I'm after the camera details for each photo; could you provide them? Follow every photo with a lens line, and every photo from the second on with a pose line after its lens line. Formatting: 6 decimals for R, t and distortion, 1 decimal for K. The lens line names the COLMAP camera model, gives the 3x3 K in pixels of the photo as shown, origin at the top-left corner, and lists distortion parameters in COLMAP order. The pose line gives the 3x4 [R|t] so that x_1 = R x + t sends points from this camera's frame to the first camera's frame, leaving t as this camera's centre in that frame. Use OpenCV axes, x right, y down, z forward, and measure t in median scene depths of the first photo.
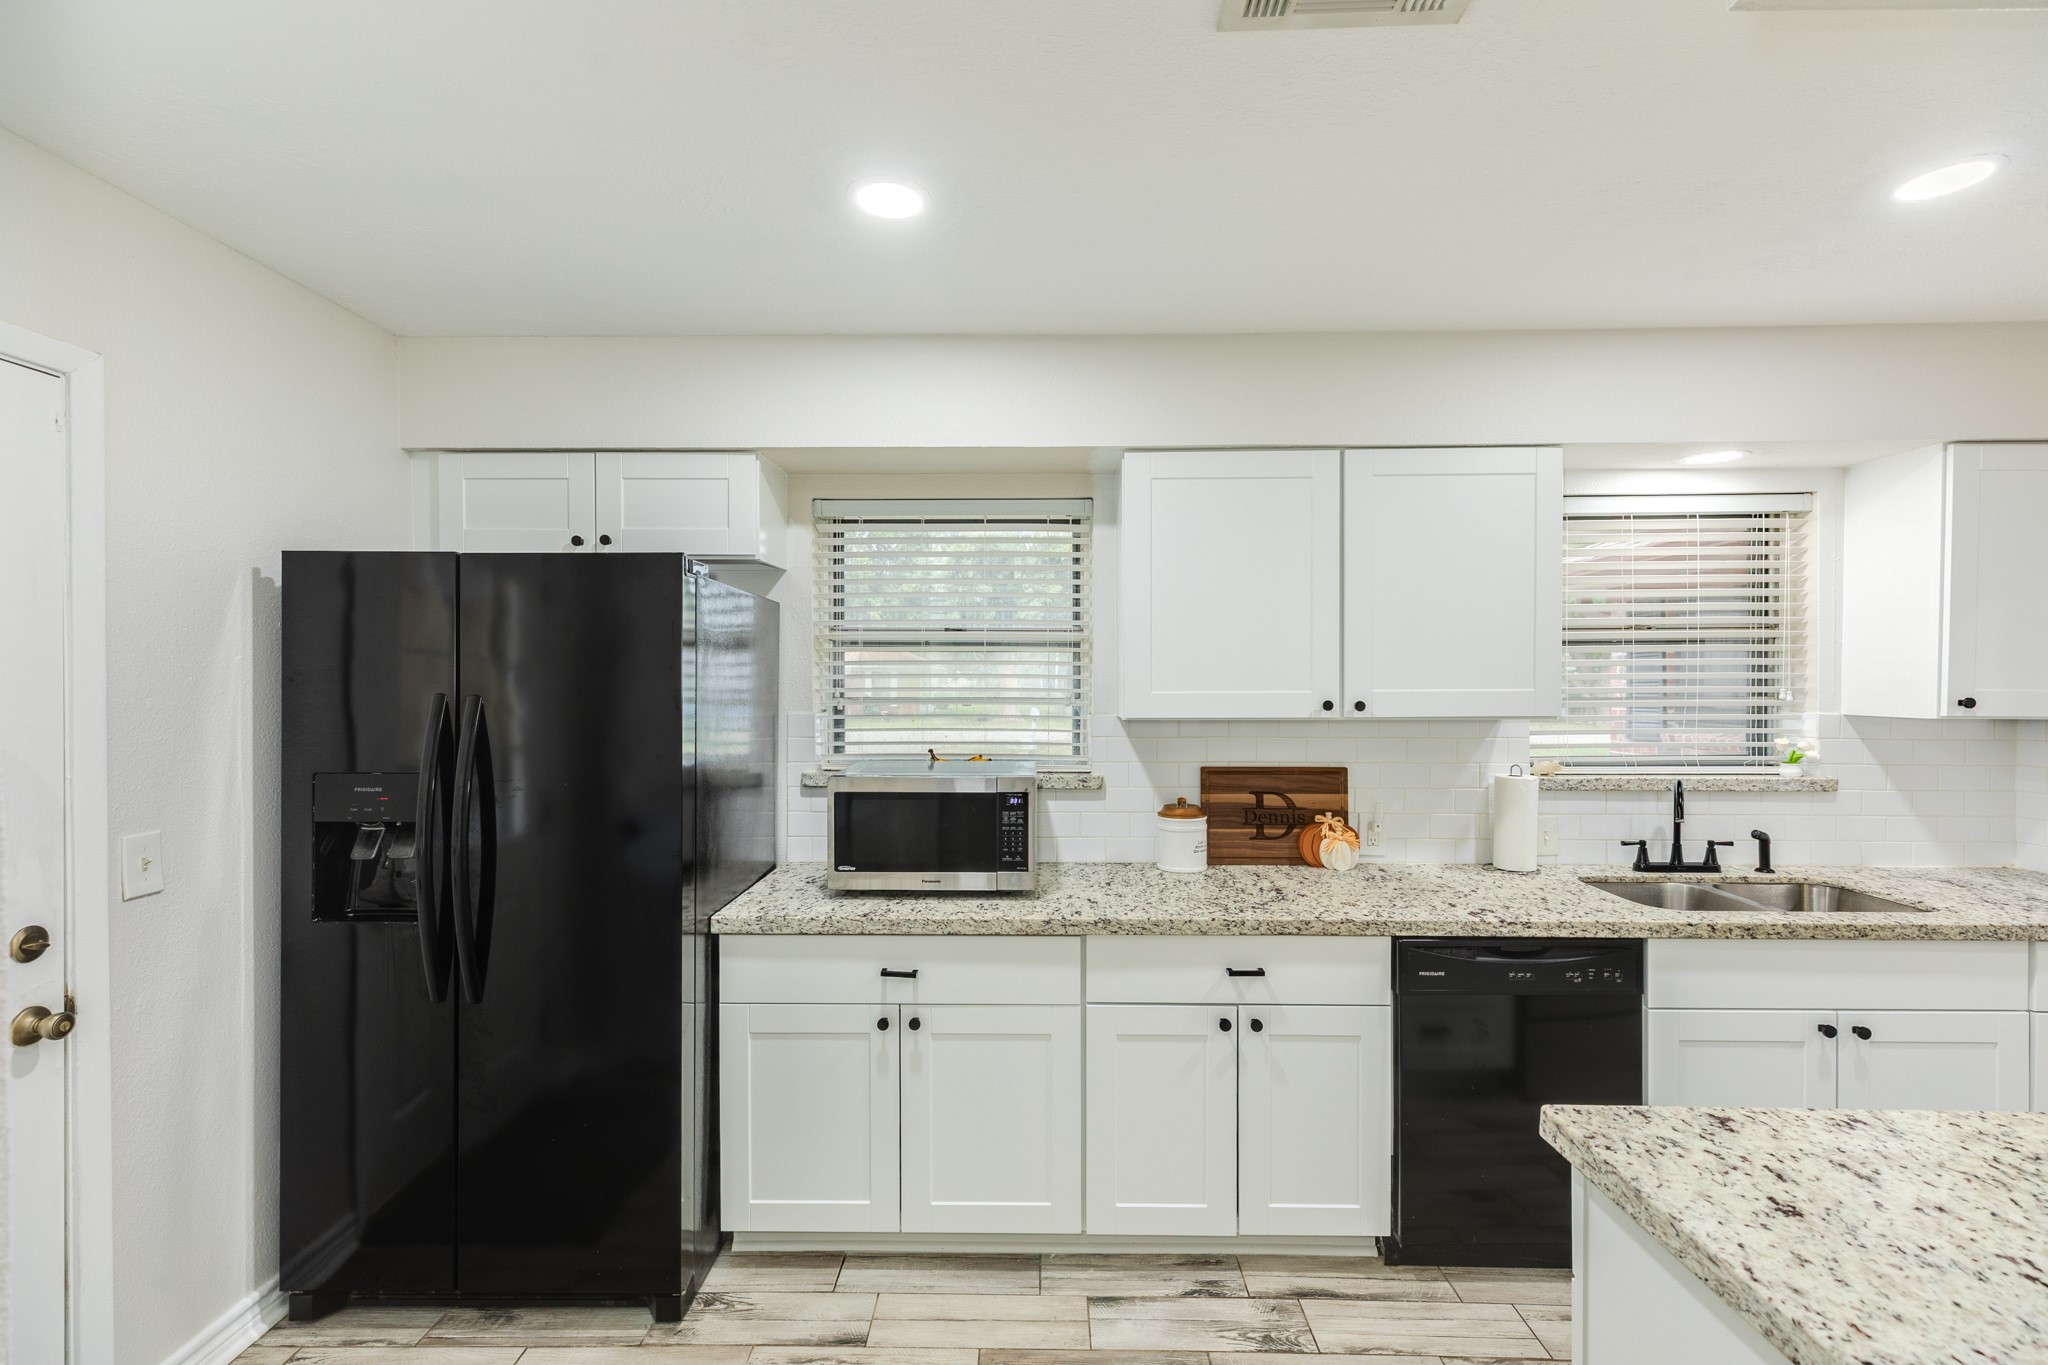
lens RADIAL K [[913.2, 0, 1019.5], [0, 913.2, 686.0], [0, 0, 1]] dist [0.004496, 0.000571]
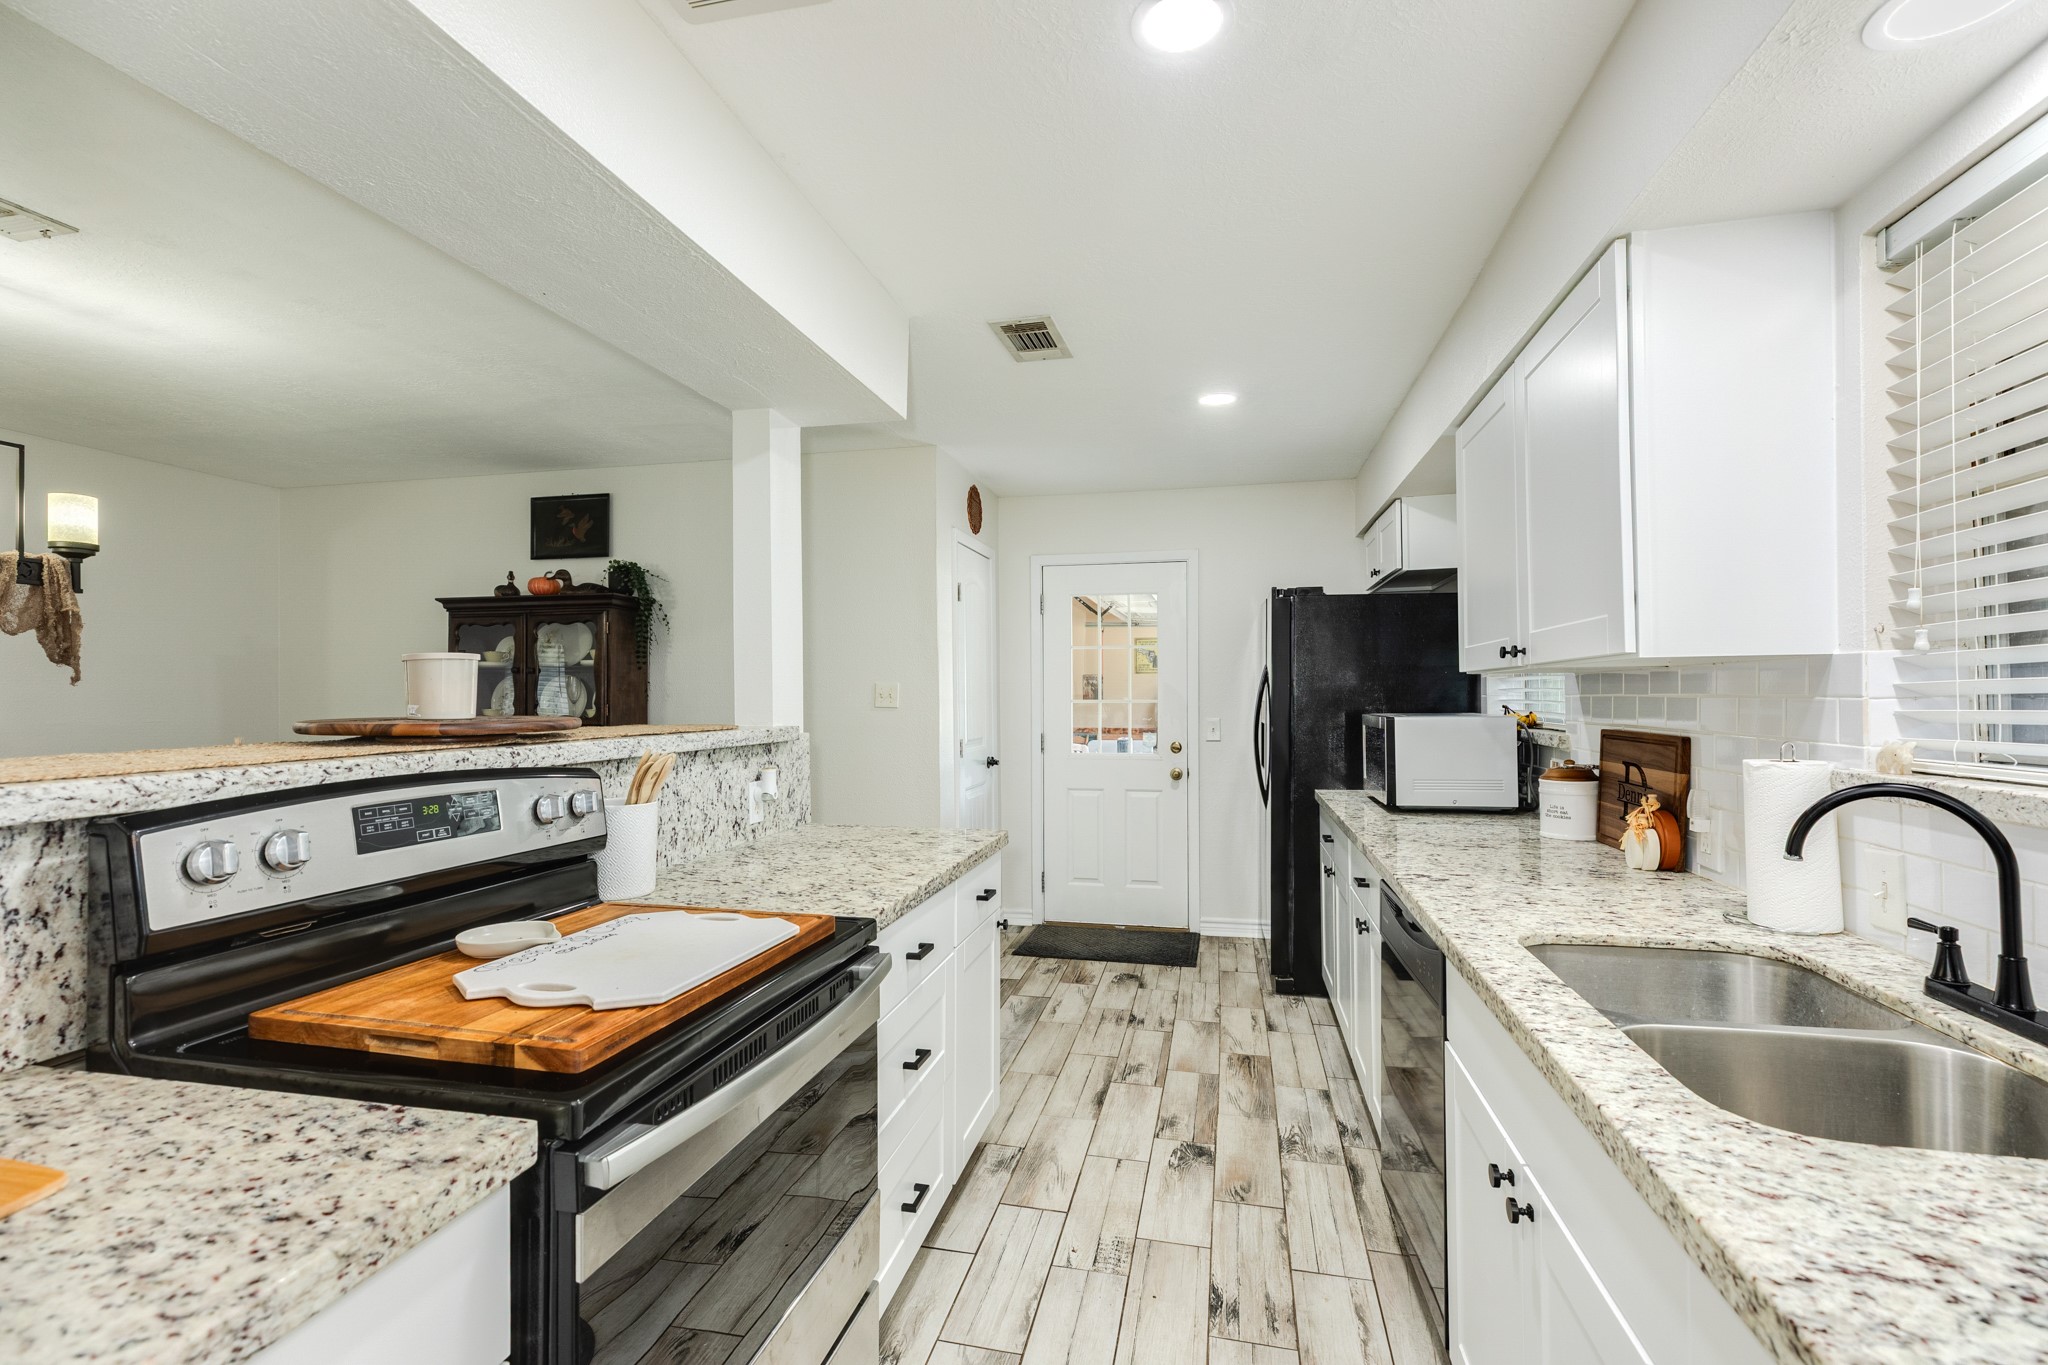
lens RADIAL K [[913.2, 0, 1019.5], [0, 913.2, 686.0], [0, 0, 1]] dist [0.004496, 0.000571]
pose [[-0.207043, -0.008759, -0.978293, 1.366142], [0.001080, 0.999957, -0.009182, 0.065377], [0.978331, -0.002958, -0.207025, 0.748558]]
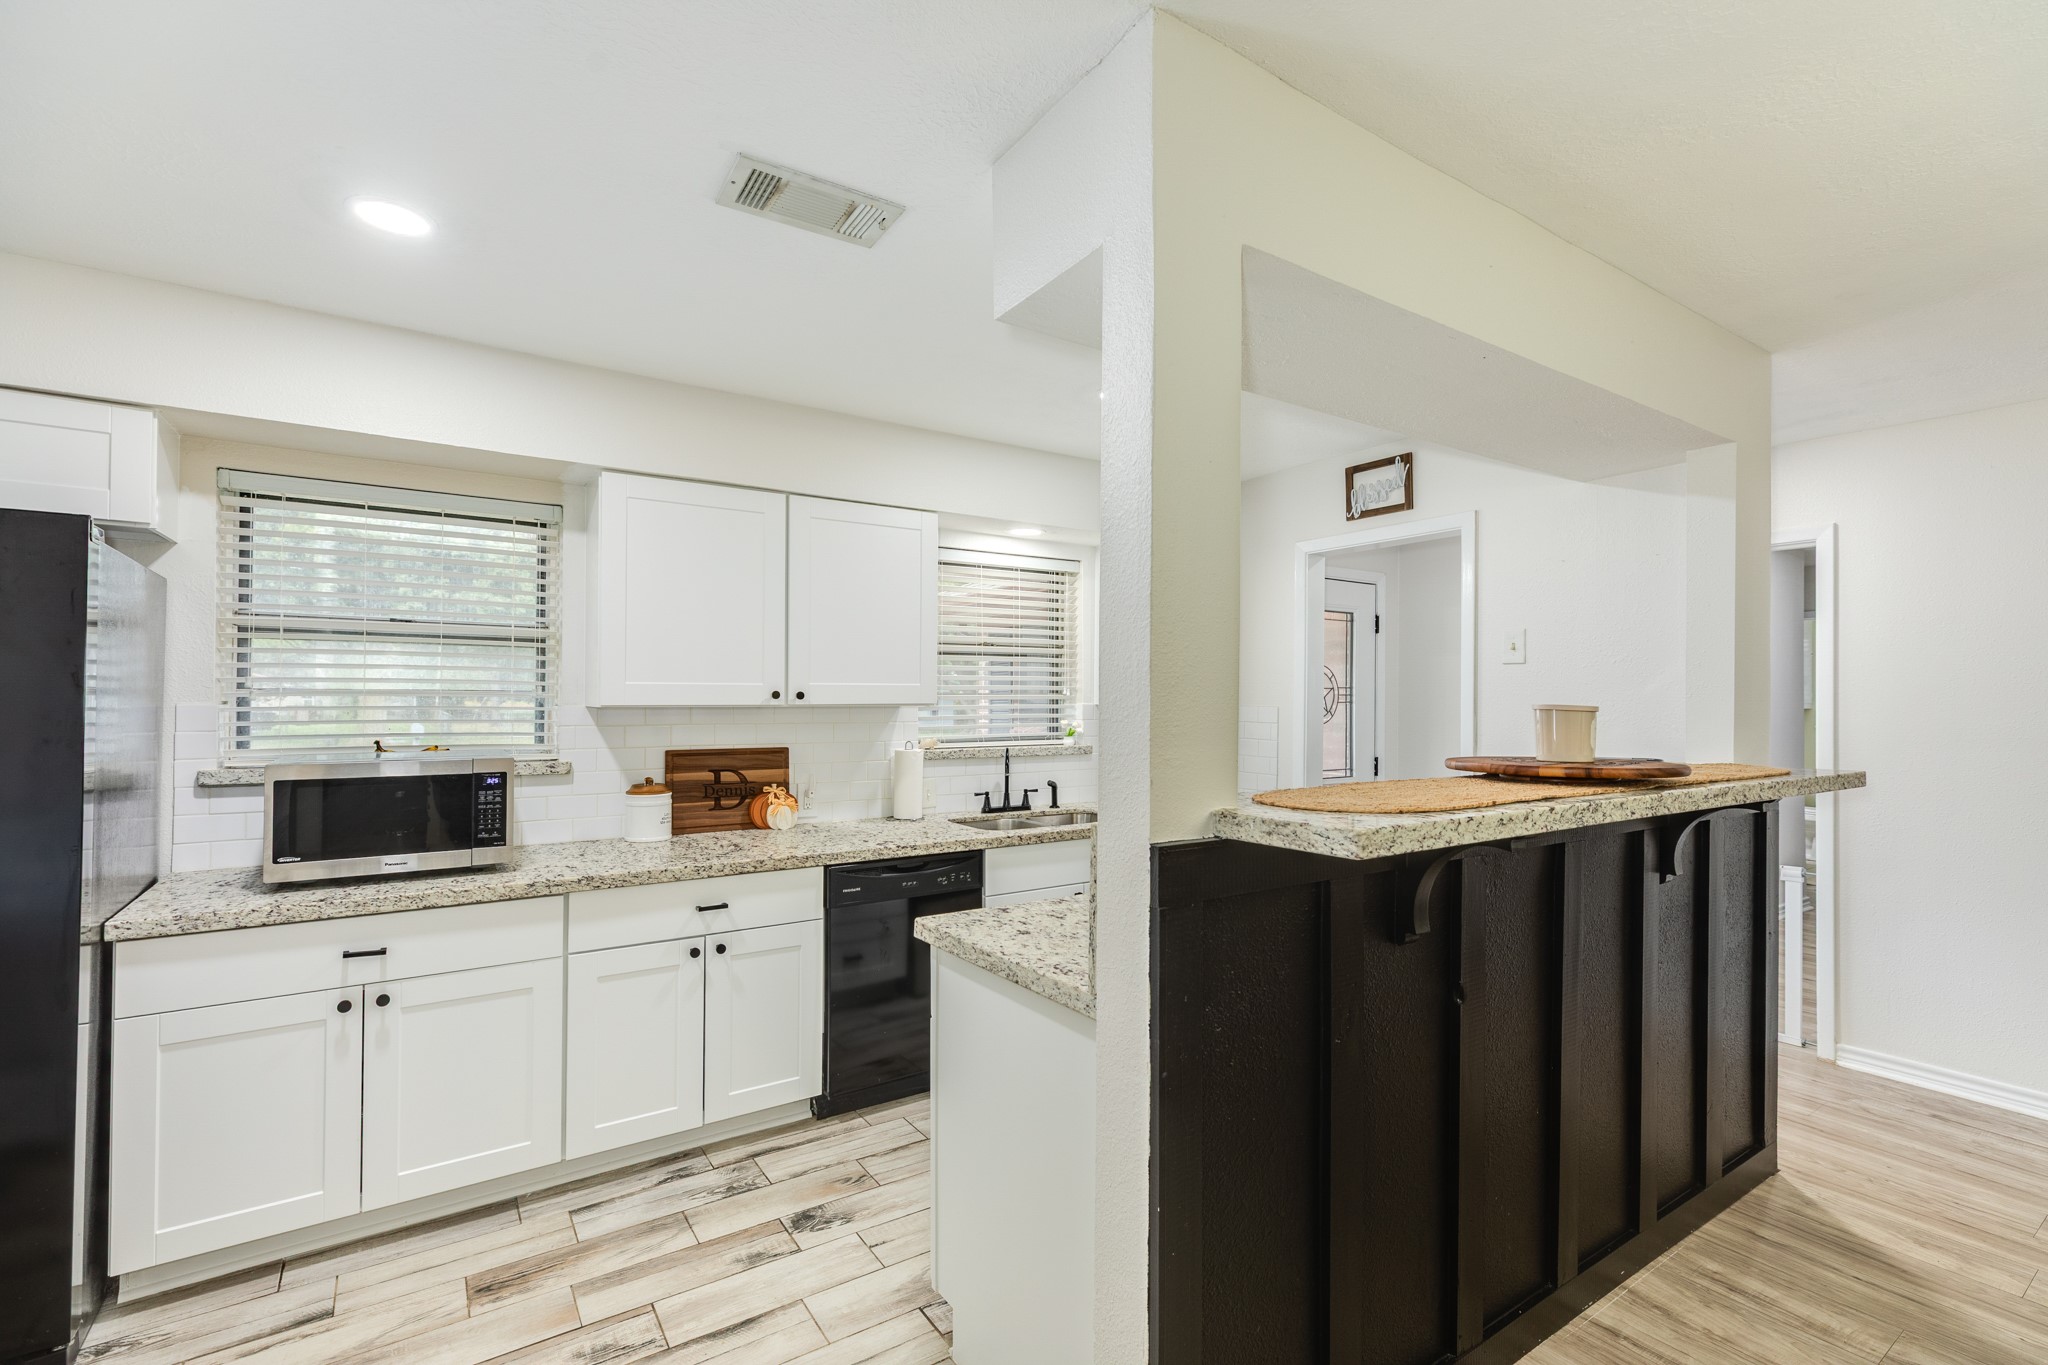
lens RADIAL K [[913.2, 0, 1019.5], [0, 913.2, 686.0], [0, 0, 1]] dist [0.004496, 0.000571]
pose [[0.820132, 0.011481, 0.572059, -0.111853], [0.000238, 0.999792, -0.020406, 0.036549], [-0.572174, 0.016871, 0.819959, -0.233822]]
